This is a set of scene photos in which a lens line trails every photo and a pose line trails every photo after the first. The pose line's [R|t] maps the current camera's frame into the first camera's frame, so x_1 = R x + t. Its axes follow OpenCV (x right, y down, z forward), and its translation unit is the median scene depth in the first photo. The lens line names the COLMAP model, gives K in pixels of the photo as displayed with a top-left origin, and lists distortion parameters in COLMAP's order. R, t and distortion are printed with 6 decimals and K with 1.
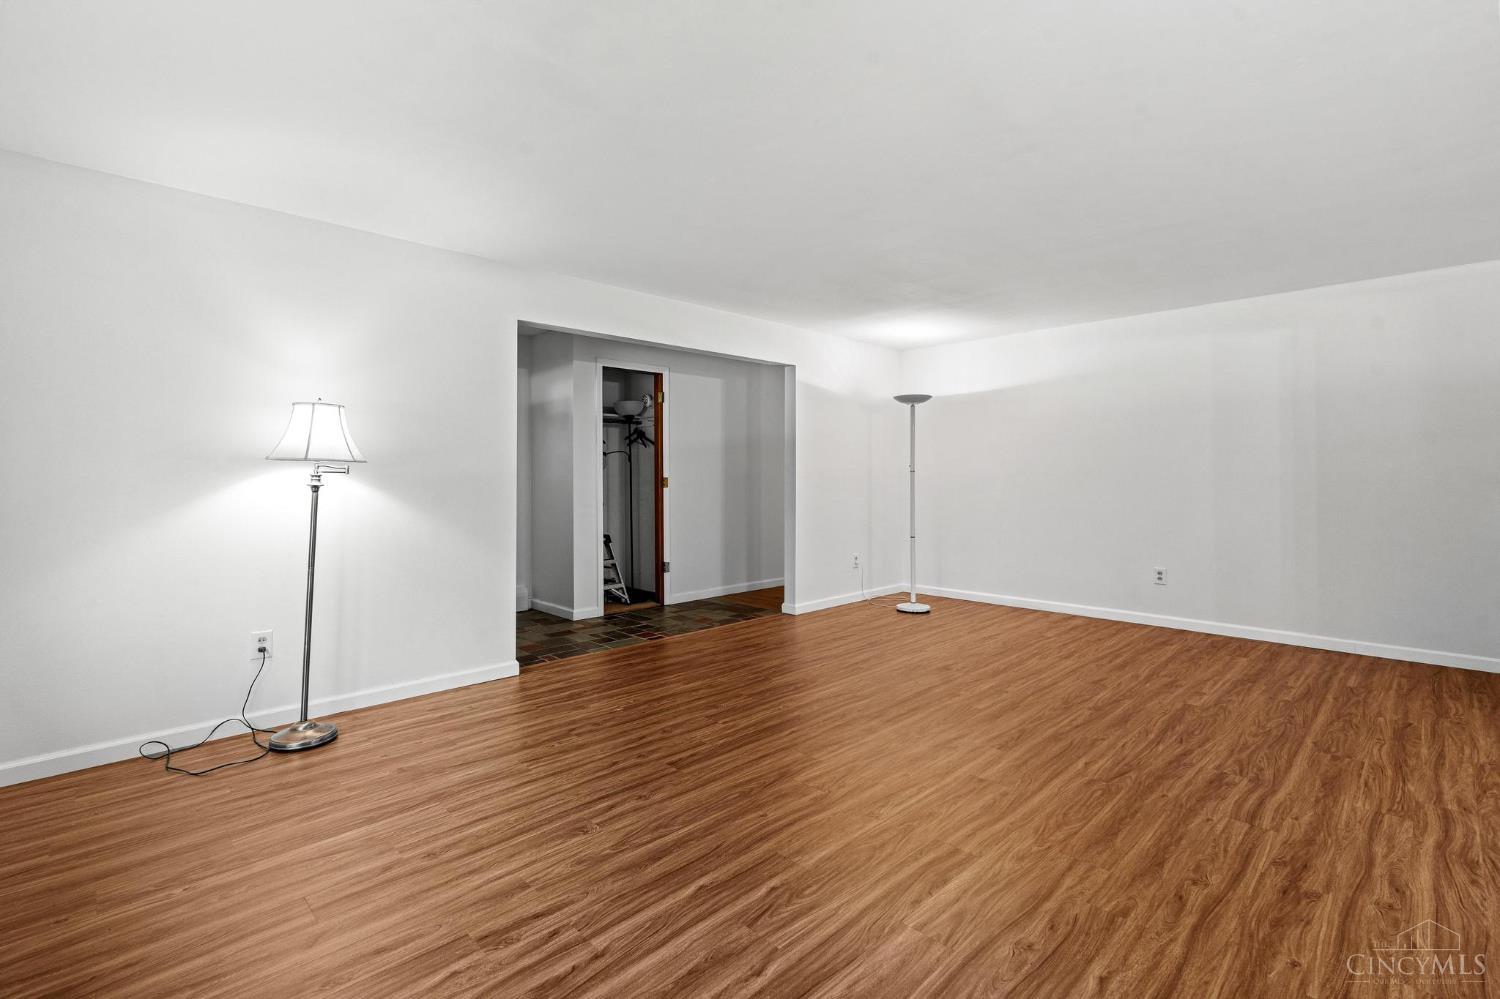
lens RADIAL K [[678.6, 0, 755.0], [0, 678.6, 484.1], [0, 0, 1]] dist [0.000099, 0.000765]
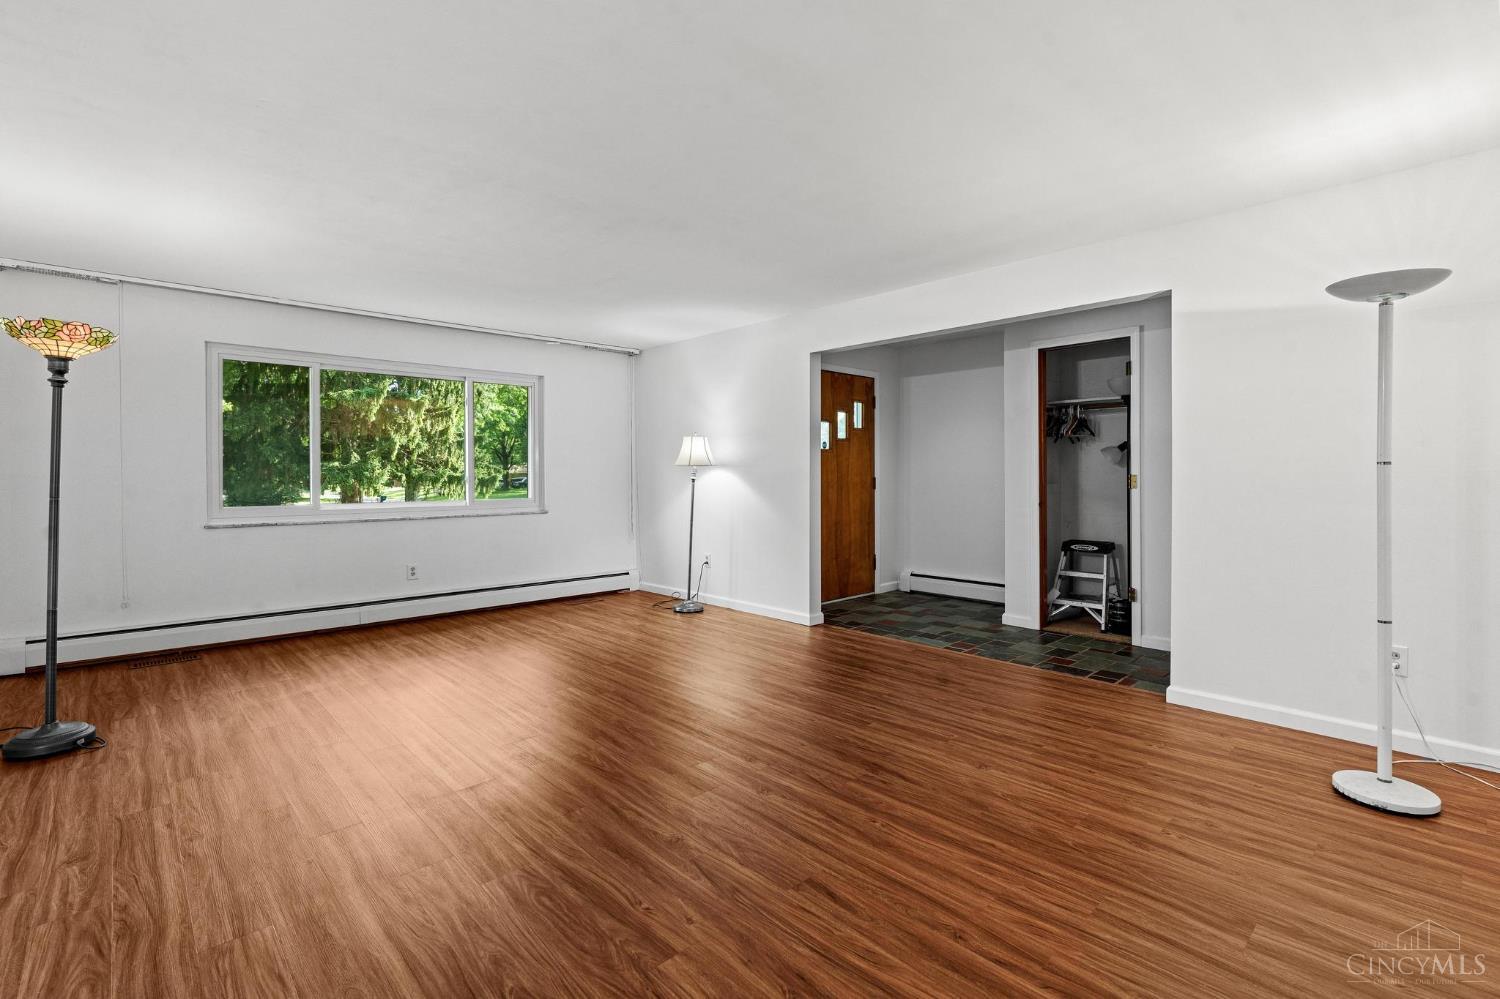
lens RADIAL K [[676.6, 0, 759.0], [0, 676.6, 471.4], [0, 0, 1]] dist [-0.002700, -0.000344]
pose [[-0.017268, -0.000674, -0.999851, 1.170497], [-0.009276, 0.999957, -0.000514, -0.018390], [0.999808, 0.009266, -0.017274, 1.119852]]
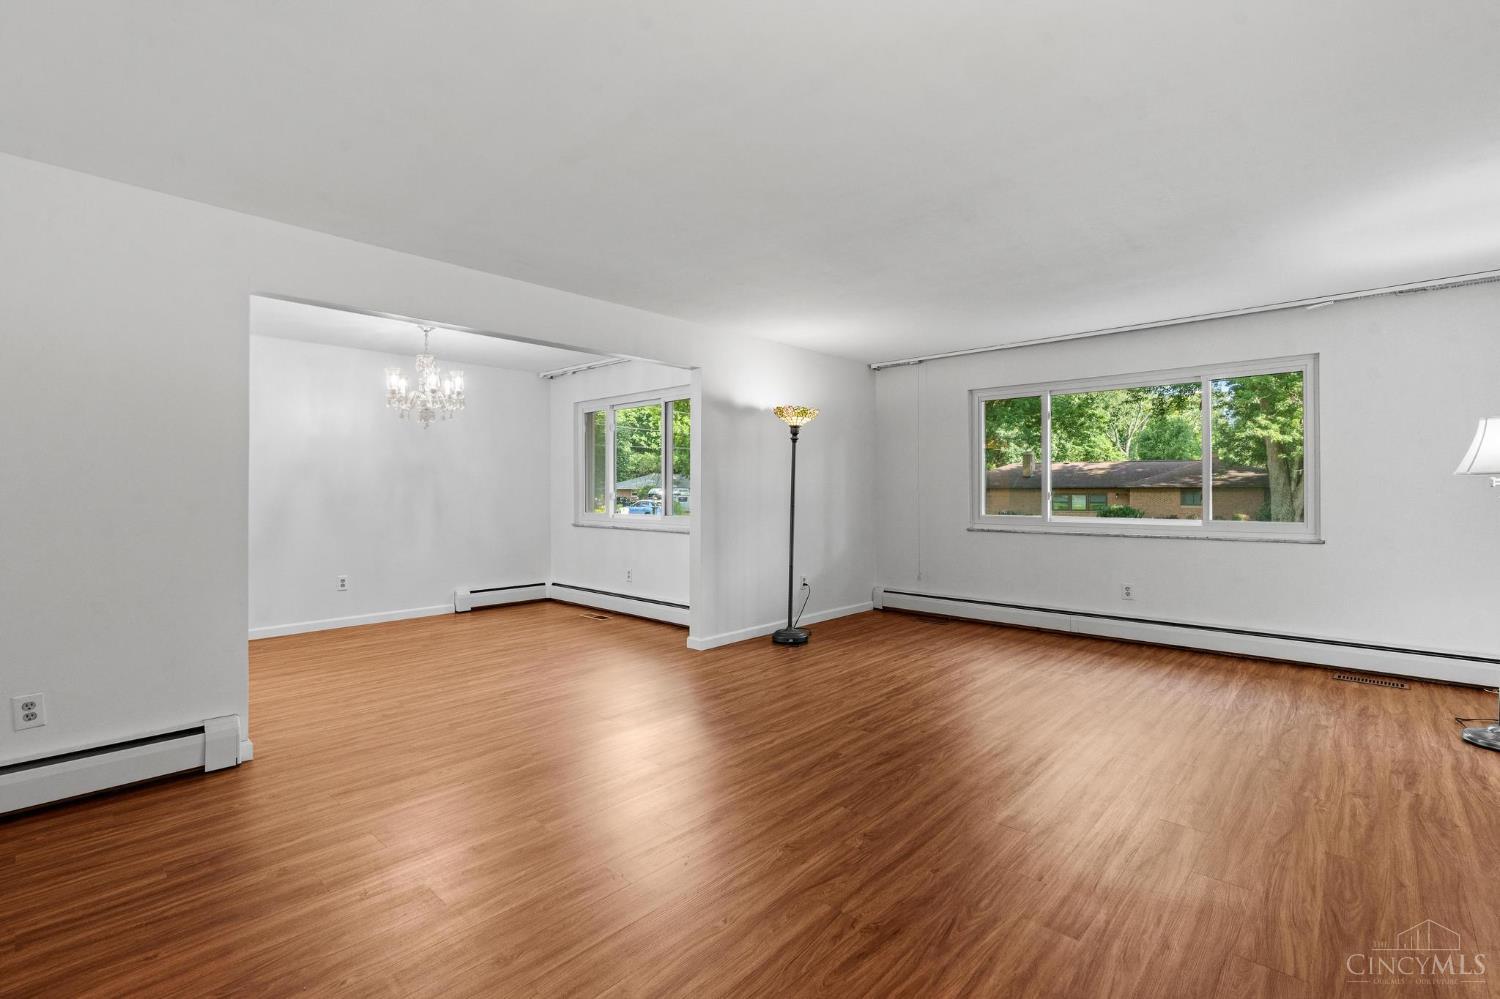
lens RADIAL K [[678.6, 0, 755.0], [0, 678.6, 484.1], [0, 0, 1]] dist [0.000099, 0.000765]
pose [[-0.998476, 0.006290, -0.054822, 0.480653], [0.006140, 0.999977, 0.002907, -0.026929], [0.054839, 0.002566, -0.998492, 1.794771]]
